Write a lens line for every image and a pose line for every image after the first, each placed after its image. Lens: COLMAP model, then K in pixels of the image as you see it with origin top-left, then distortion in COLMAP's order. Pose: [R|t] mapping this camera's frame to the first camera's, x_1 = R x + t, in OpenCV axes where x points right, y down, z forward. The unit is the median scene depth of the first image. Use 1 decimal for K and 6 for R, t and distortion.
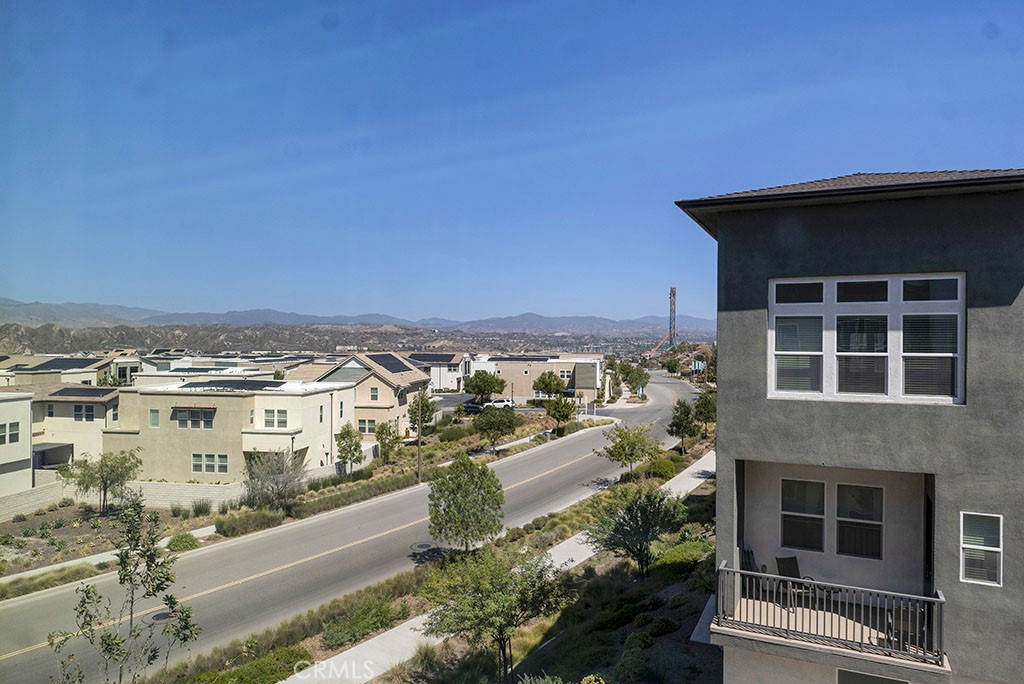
lens RADIAL K [[683.5, 0, 512.0], [0, 683.5, 342.0], [0, 0, 1]] dist [-0.001961, 0.000137]
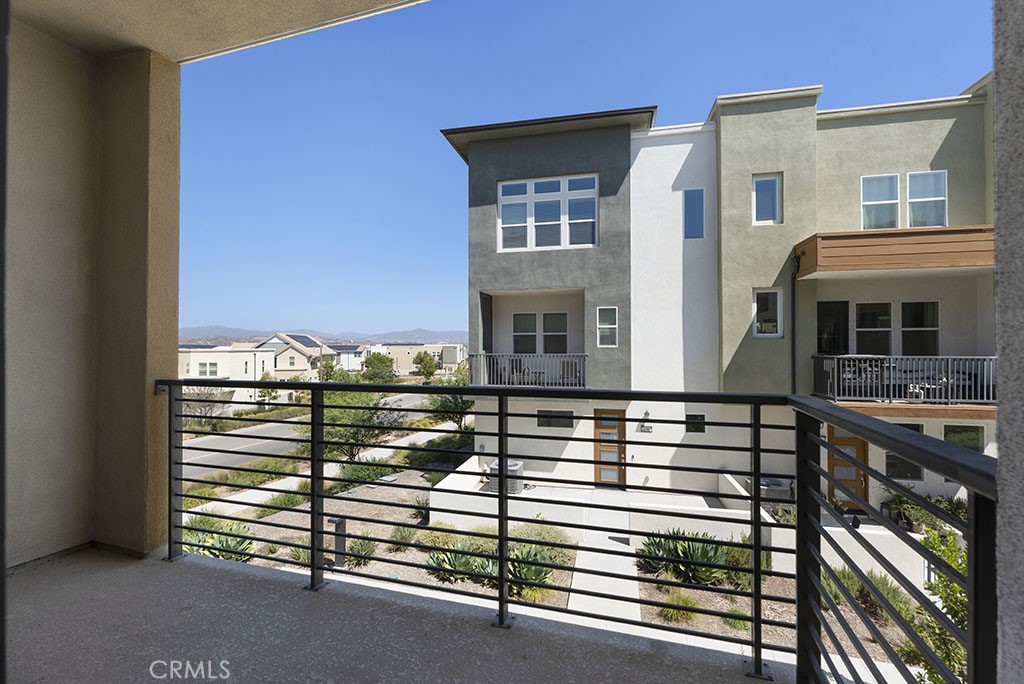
lens RADIAL K [[462.4, 0, 508.1], [0, 462.4, 337.1], [0, 0, 1]] dist [-0.001117, -0.000071]
pose [[0.975297, -0.007795, 0.220762, 0.148444], [0.009720, 0.999924, -0.007635, 0.293123], [-0.220685, 0.009593, 0.975298, -0.100117]]
